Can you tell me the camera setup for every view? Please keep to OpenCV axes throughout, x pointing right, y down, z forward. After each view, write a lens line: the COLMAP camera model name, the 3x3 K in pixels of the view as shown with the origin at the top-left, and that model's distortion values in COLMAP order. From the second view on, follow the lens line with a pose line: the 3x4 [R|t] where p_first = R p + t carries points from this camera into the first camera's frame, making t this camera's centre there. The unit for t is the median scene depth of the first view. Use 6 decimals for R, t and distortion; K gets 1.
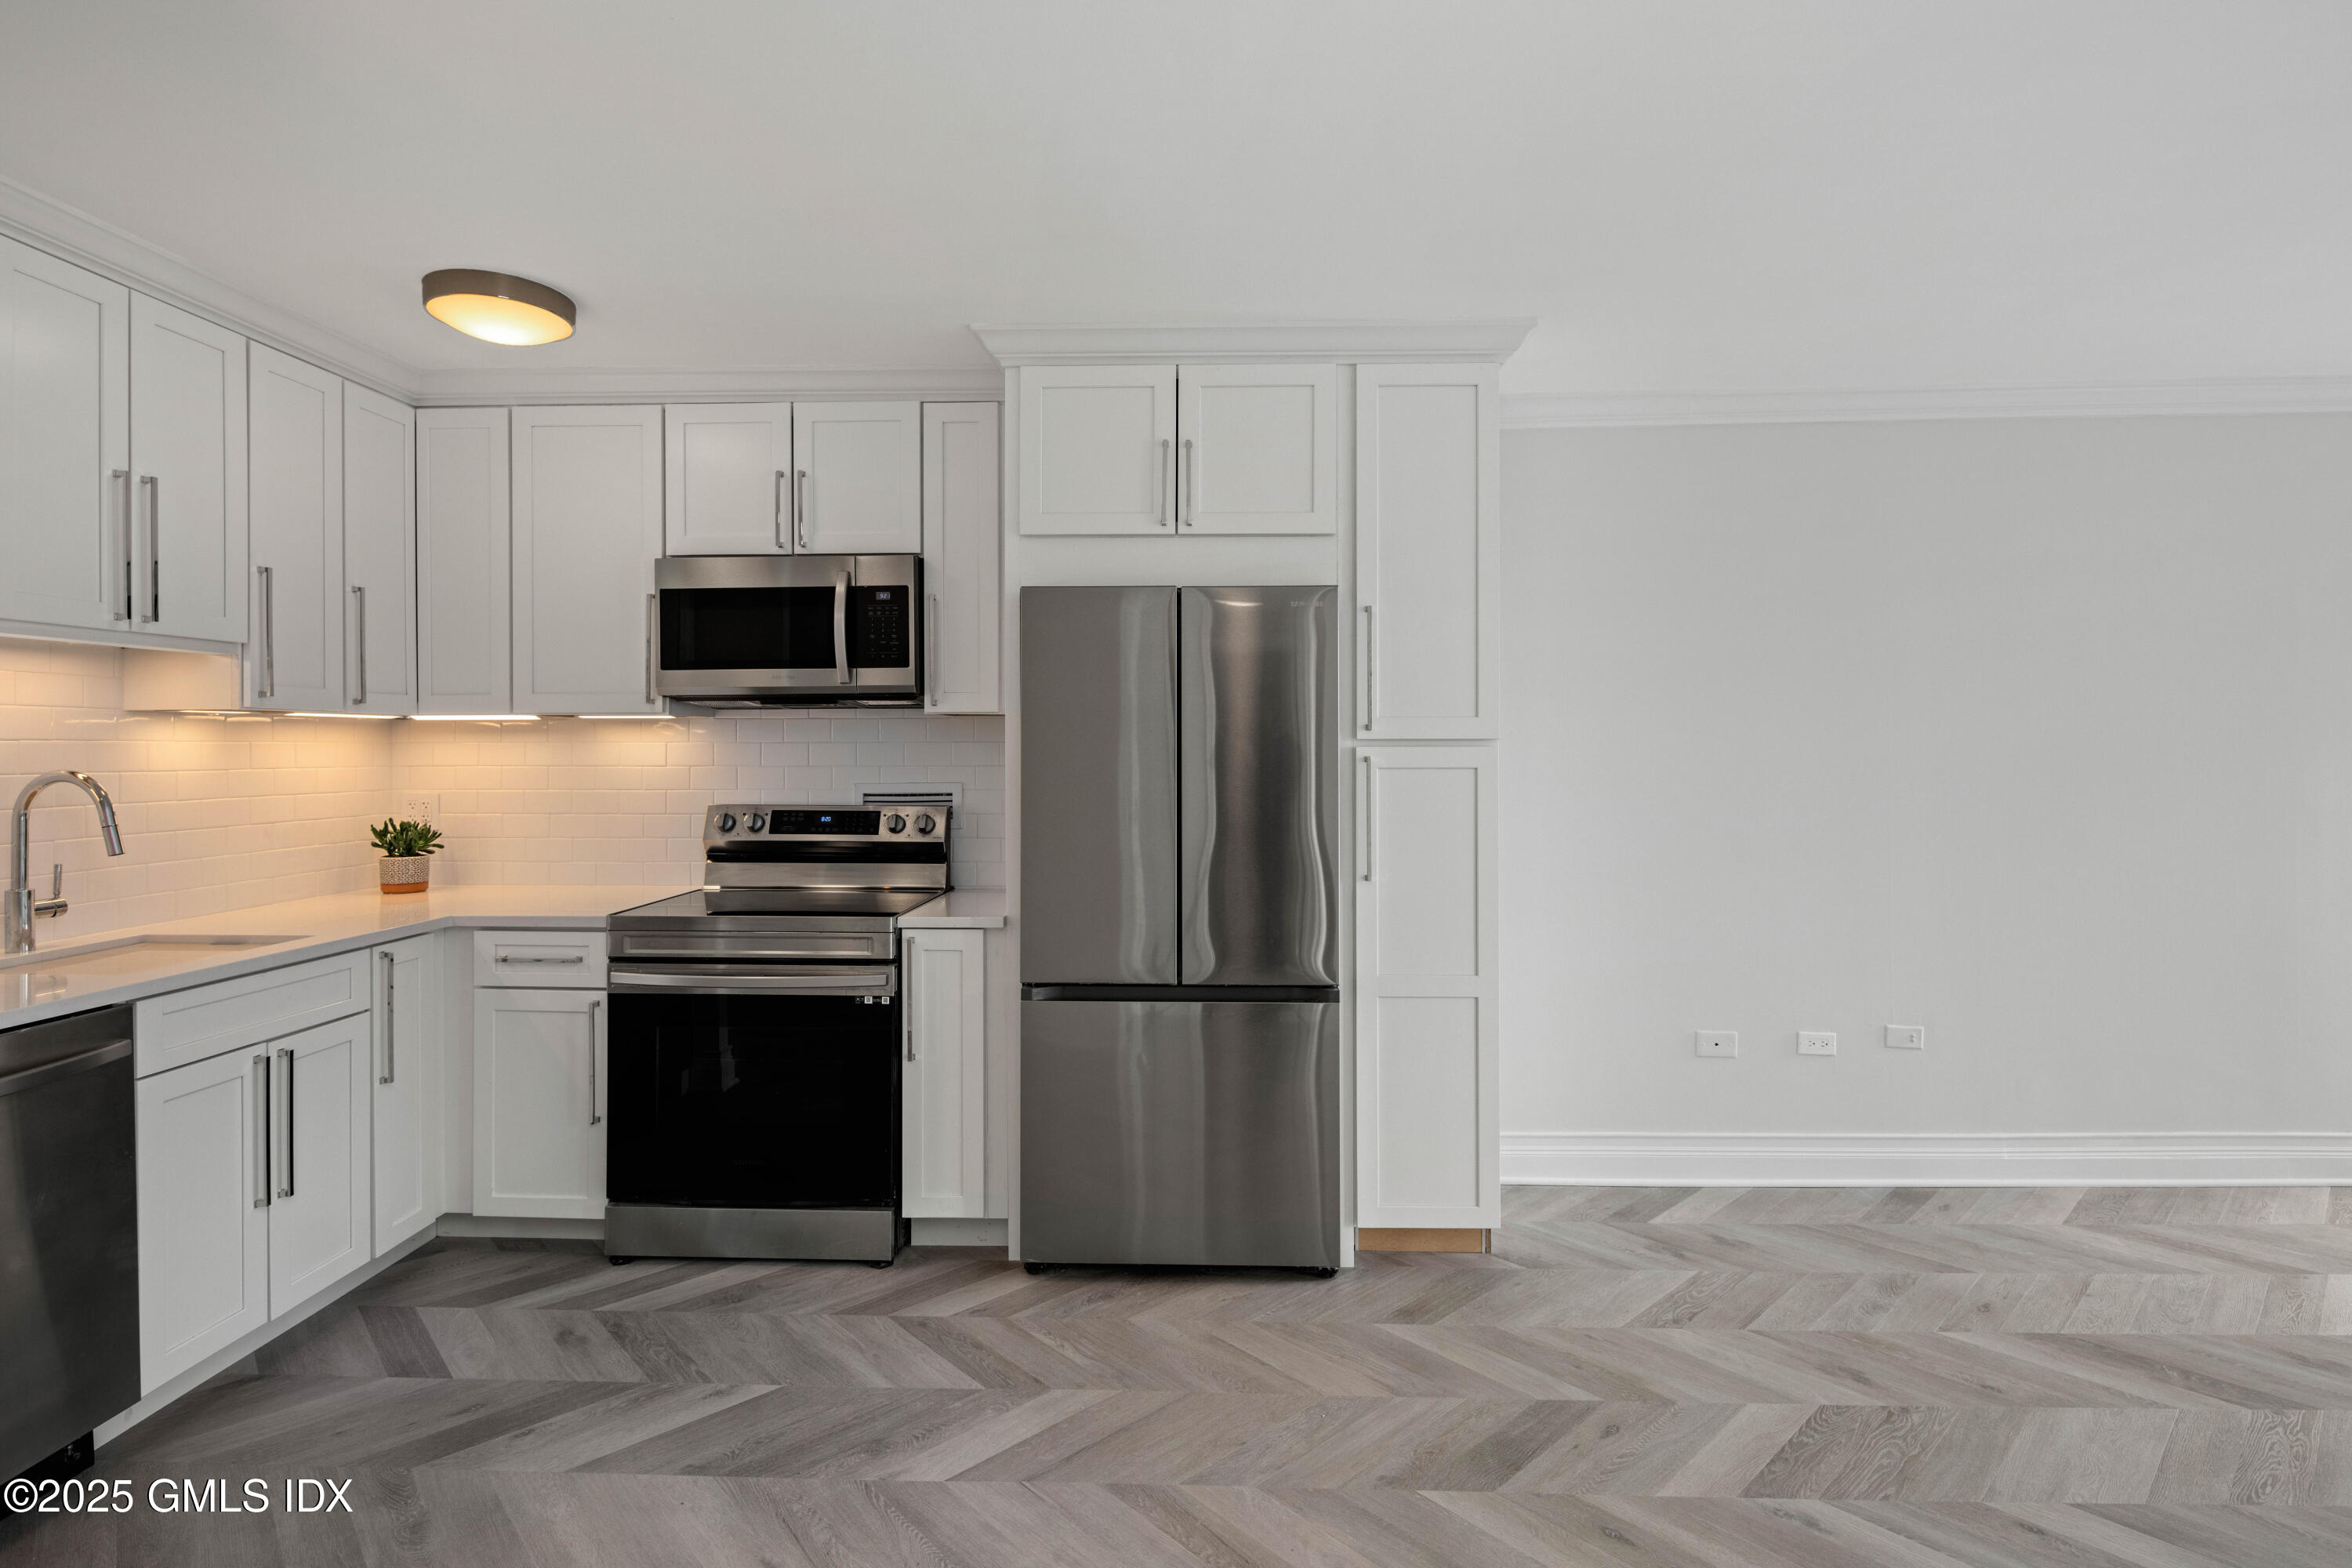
lens RADIAL K [[1145.1, 0, 1179.9], [0, 1145.1, 745.2], [0, 0, 1]] dist [0.001959, -0.000167]
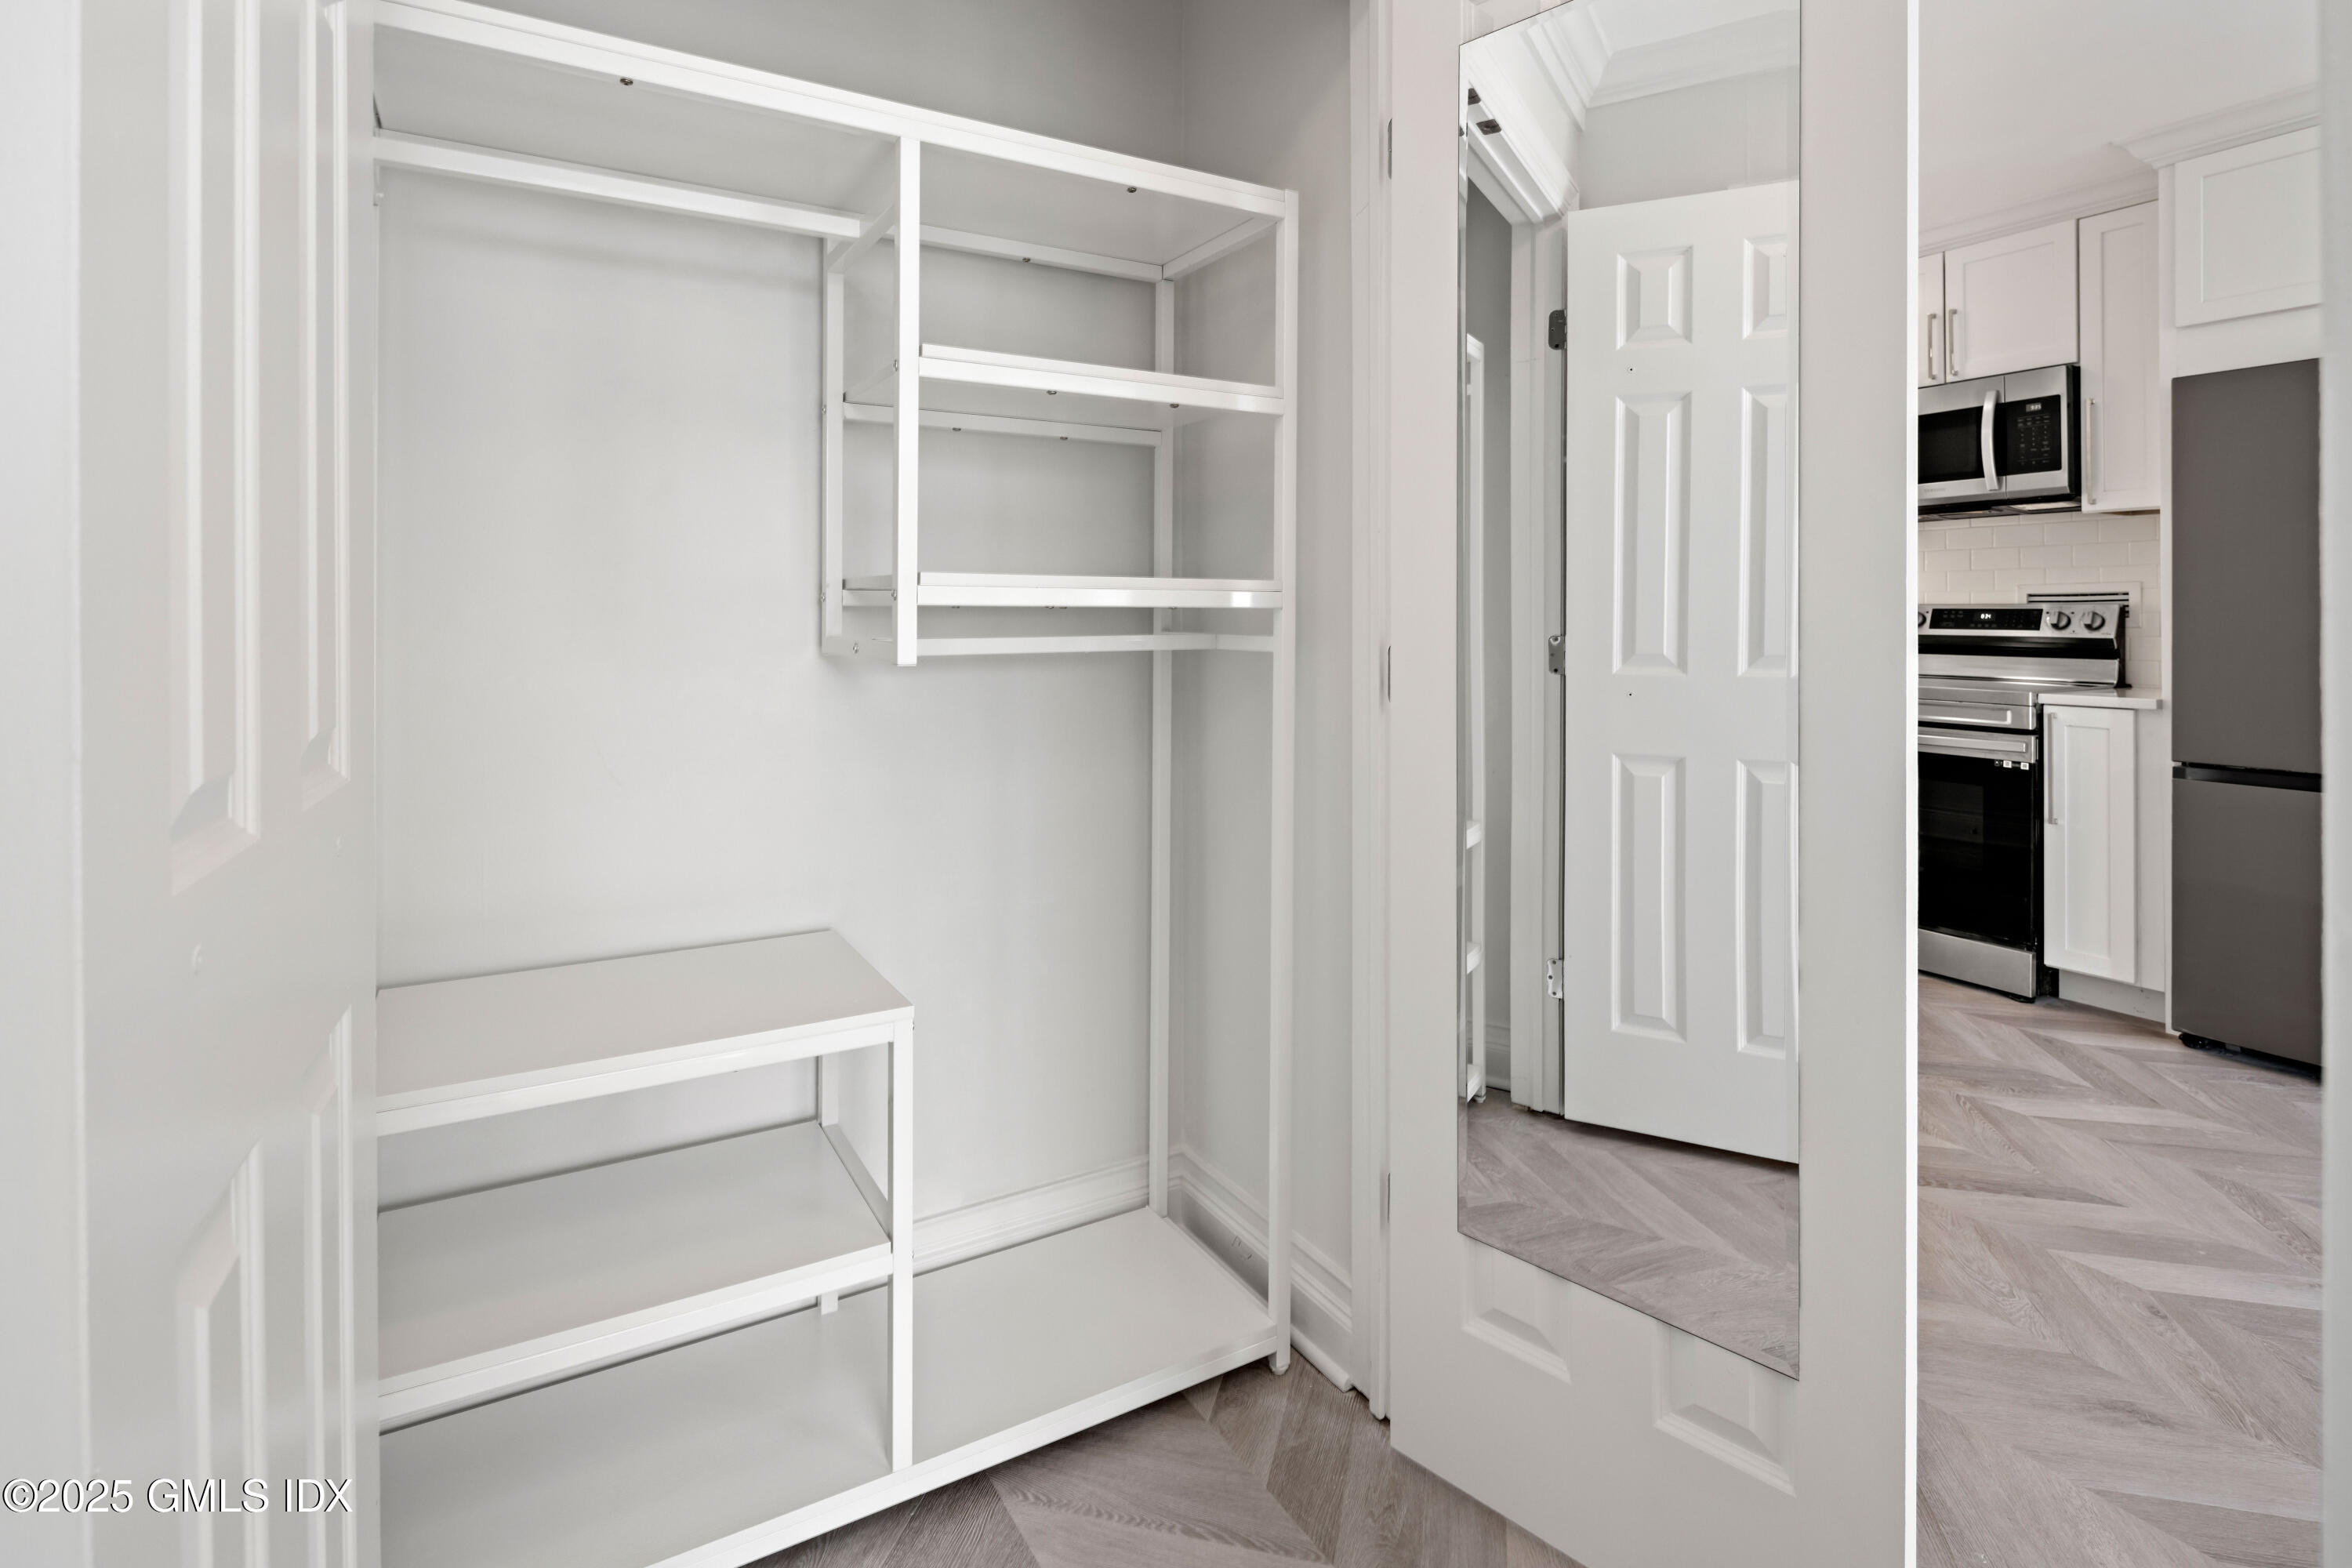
lens RADIAL K [[1156.1, 0, 1182.4], [0, 1156.1, 611.7], [0, 0, 1]] dist [-0.002051, -0.000427]
pose [[0.545966, -0.002381, -0.837804, 0.235250], [0.006684, 0.999977, 0.001514, 0.061556], [0.837780, -0.006427, 0.545969, -0.304419]]
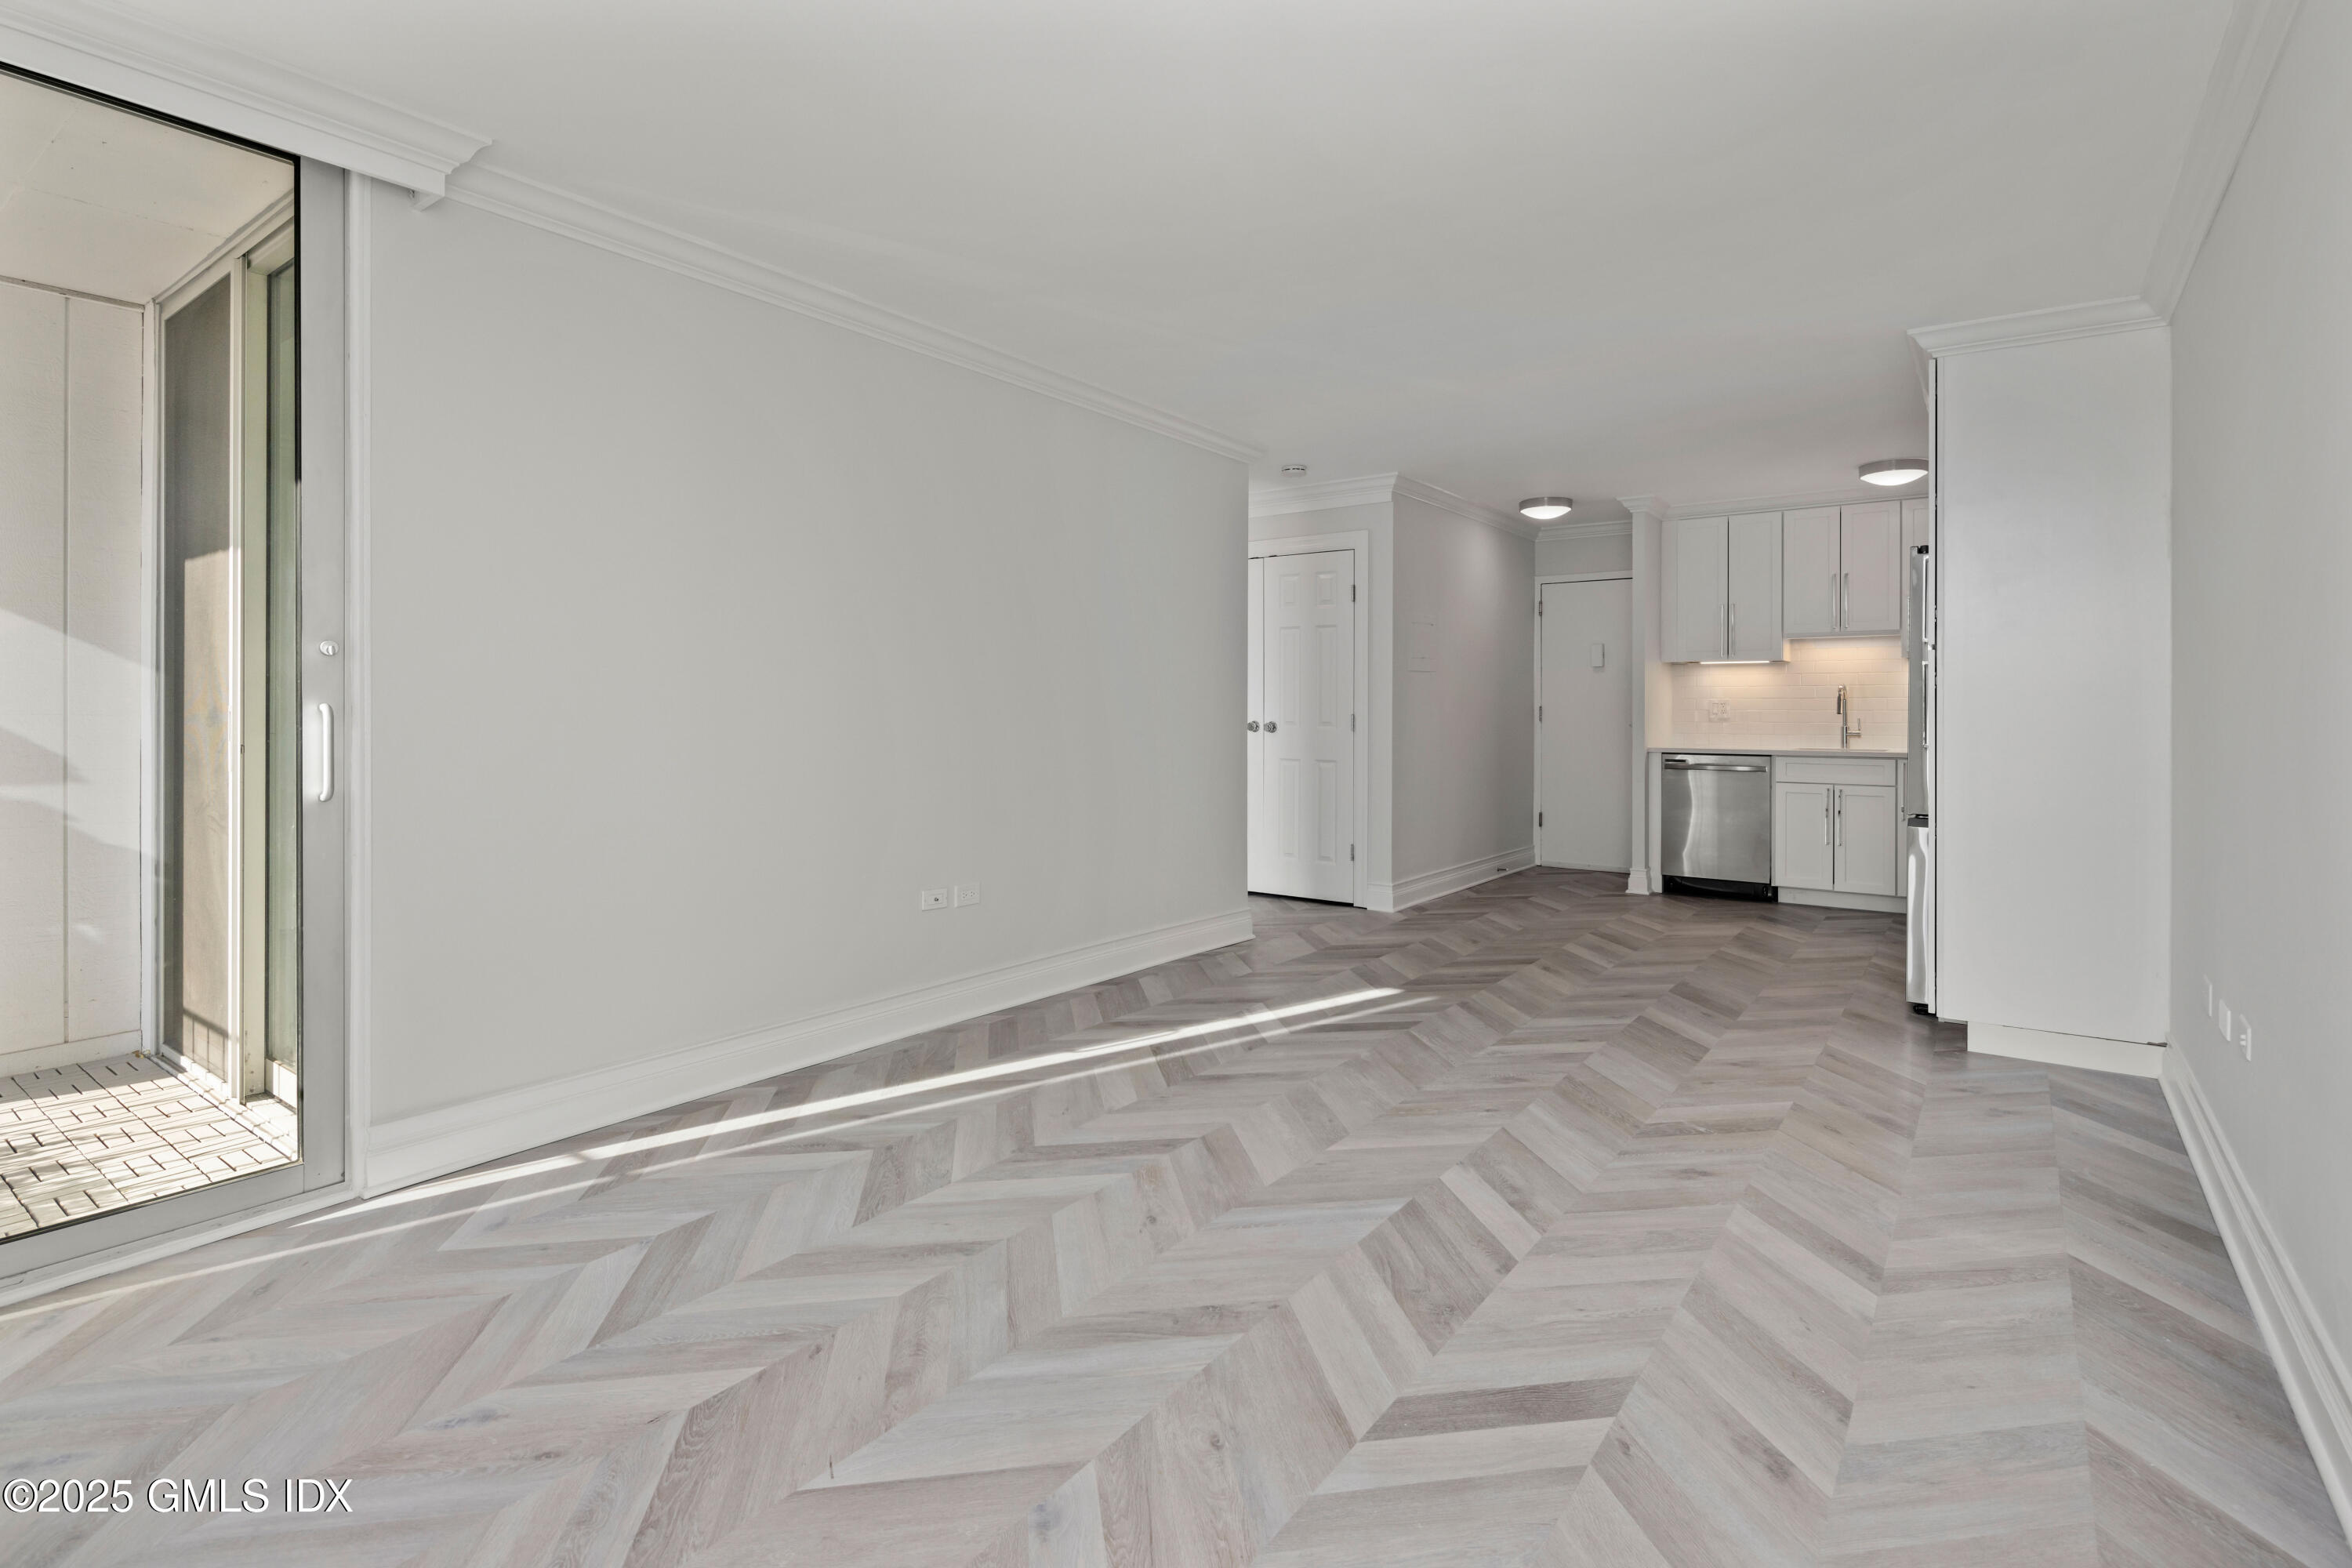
lens RADIAL K [[1138.4, 0, 1175.5], [0, 1138.4, 709.5], [0, 0, 1]] dist [0.000453, -0.004946]
pose [[-0.561610, 0.002164, -0.827399, 1.791602], [0.003182, 0.999995, 0.000456, 0.064387], [0.827396, -0.002377, -0.561614, 0.981135]]
